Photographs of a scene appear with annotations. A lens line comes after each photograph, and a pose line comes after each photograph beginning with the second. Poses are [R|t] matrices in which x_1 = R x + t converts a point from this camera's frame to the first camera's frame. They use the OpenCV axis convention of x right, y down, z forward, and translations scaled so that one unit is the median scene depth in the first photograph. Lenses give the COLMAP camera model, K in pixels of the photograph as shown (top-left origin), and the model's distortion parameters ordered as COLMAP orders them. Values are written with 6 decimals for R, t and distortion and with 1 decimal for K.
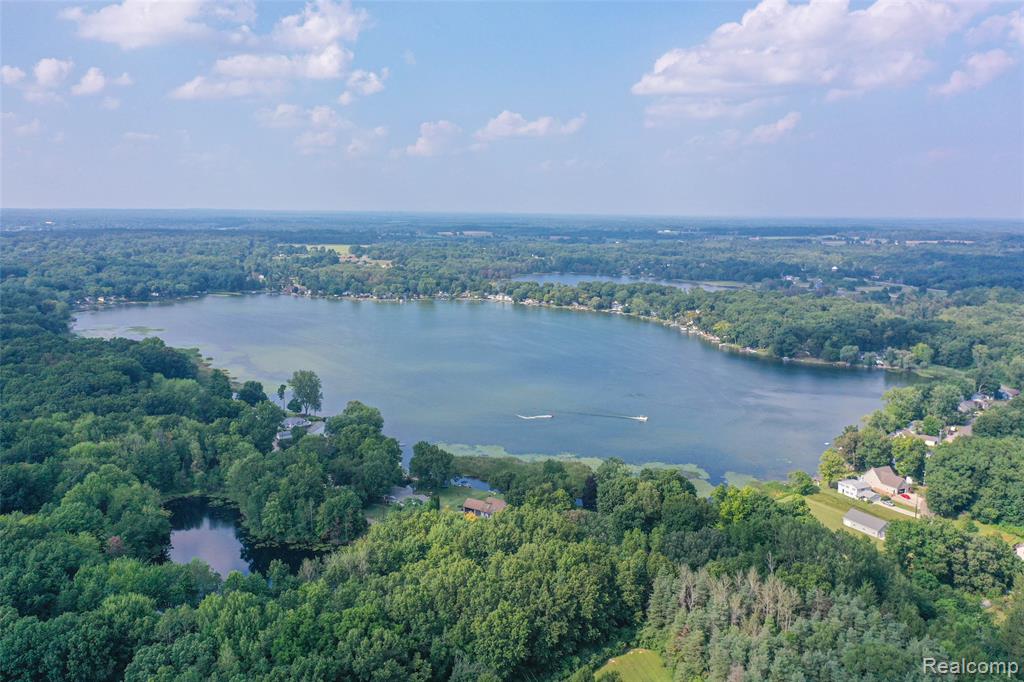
lens RADIAL K [[816.7, 0, 507.4], [0, 816.7, 346.7], [0, 0, 1]] dist [0.003069, 0.008065]
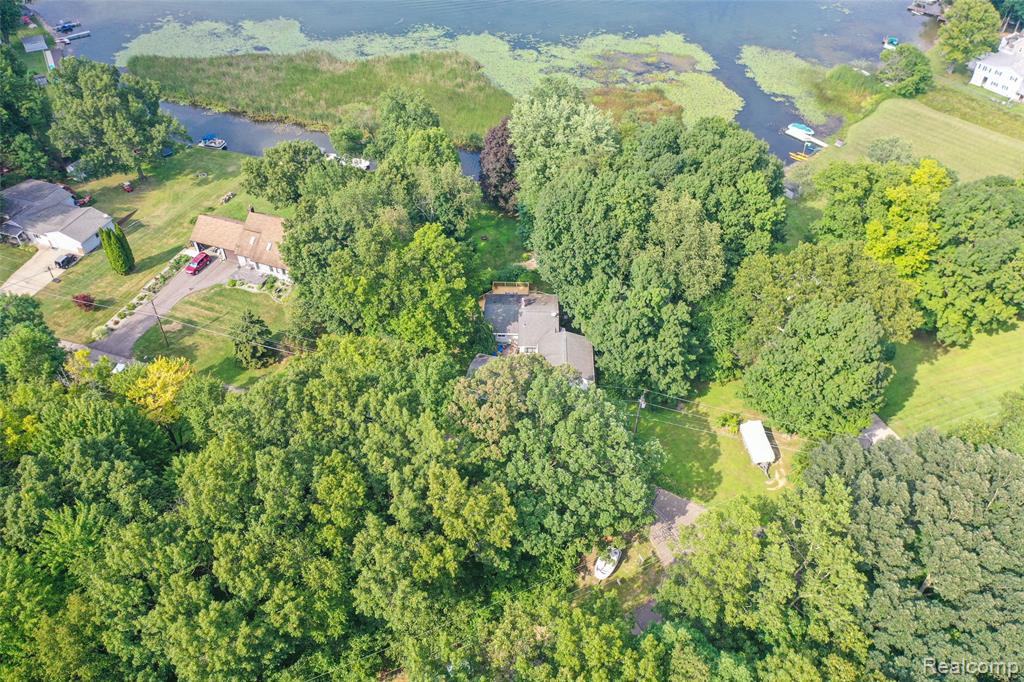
lens RADIAL K [[816.7, 0, 507.4], [0, 816.7, 346.7], [0, 0, 1]] dist [0.003069, 0.008065]
pose [[0.983315, -0.133449, 0.123625, 0.032062], [0.043283, 0.831707, 0.553525, 0.017520], [-0.176687, -0.538938, 0.823606, 0.463328]]
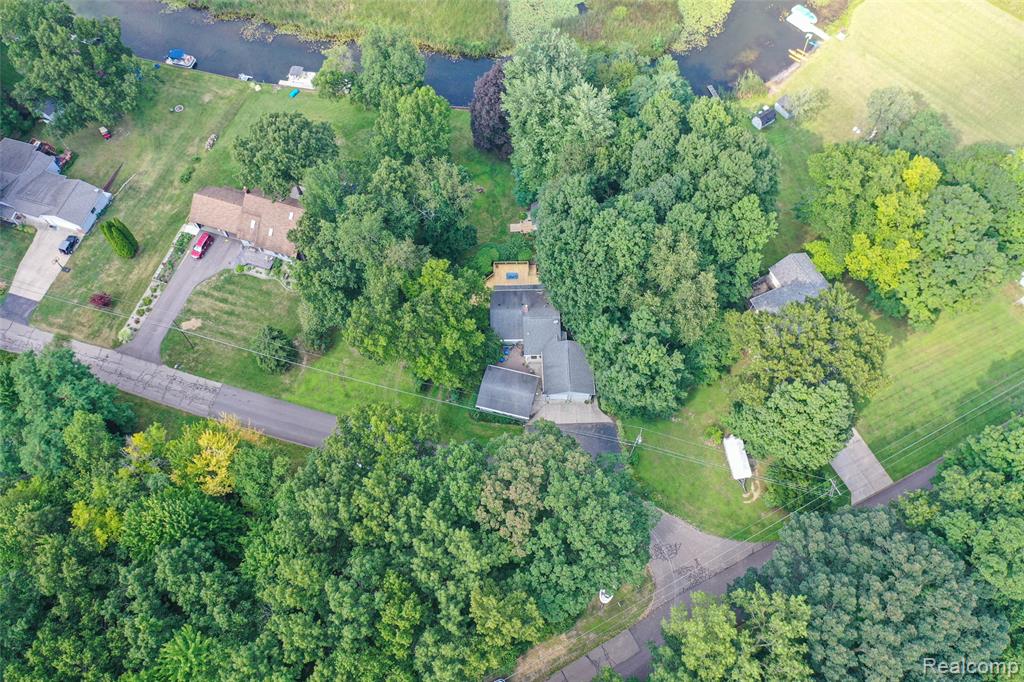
lens RADIAL K [[816.7, 0, 507.4], [0, 816.7, 346.7], [0, 0, 1]] dist [0.003069, 0.008065]
pose [[0.972937, -0.213046, 0.089471, 0.037223], [0.054384, 0.587449, 0.807431, -0.064721], [-0.224580, -0.780714, 0.583138, 0.513949]]
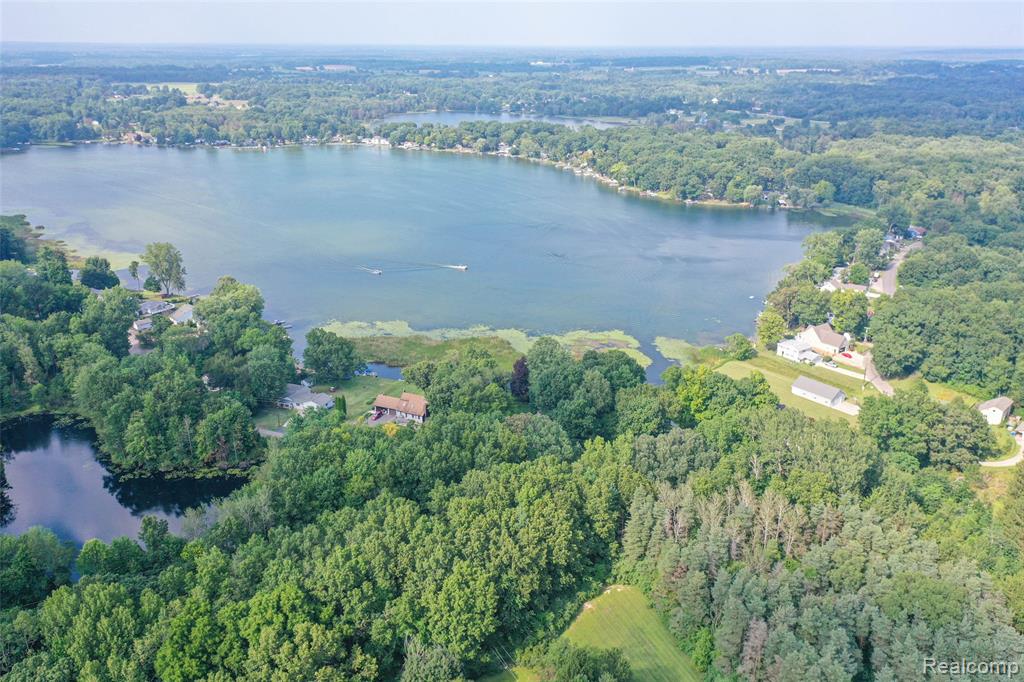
lens RADIAL K [[816.7, 0, 507.4], [0, 816.7, 346.7], [0, 0, 1]] dist [0.003069, 0.008065]
pose [[0.987374, -0.063095, 0.145300, -0.027807], [0.034124, 0.980435, 0.193861, -0.018258], [-0.154689, -0.186456, 0.970209, 0.125362]]
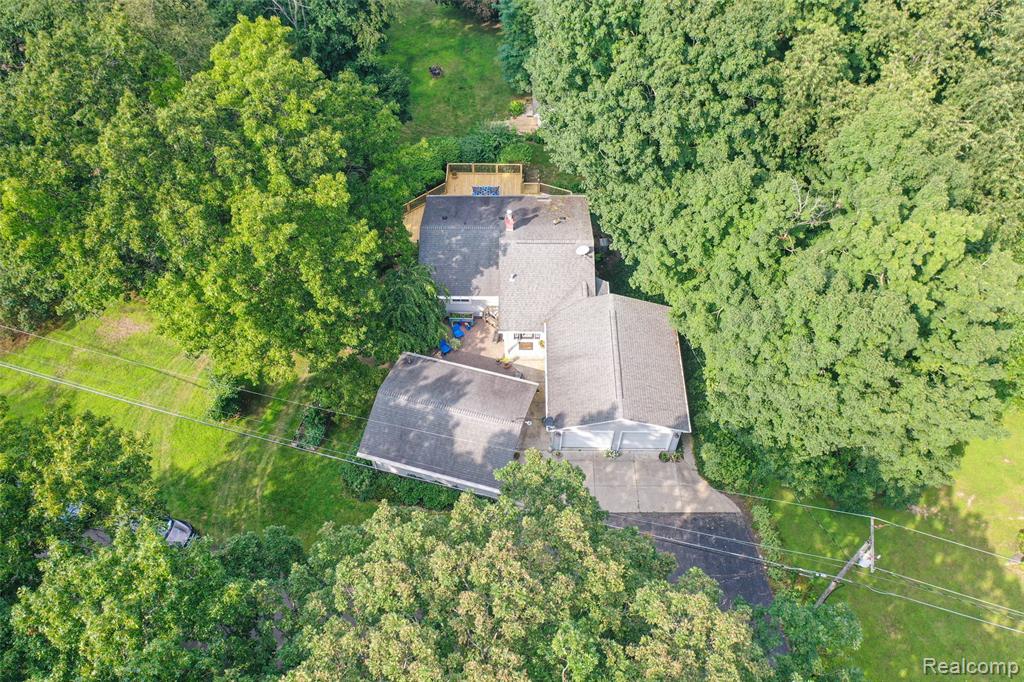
lens RADIAL K [[813.4, 0, 509.4], [0, 813.4, 343.5], [0, 0, 1]] dist [0.006717, 0.004940]
pose [[0.979819, -0.169265, 0.106324, 0.056149], [0.049738, 0.721642, 0.690477, 0.085198], [-0.193601, -0.671254, 0.715497, 0.592718]]
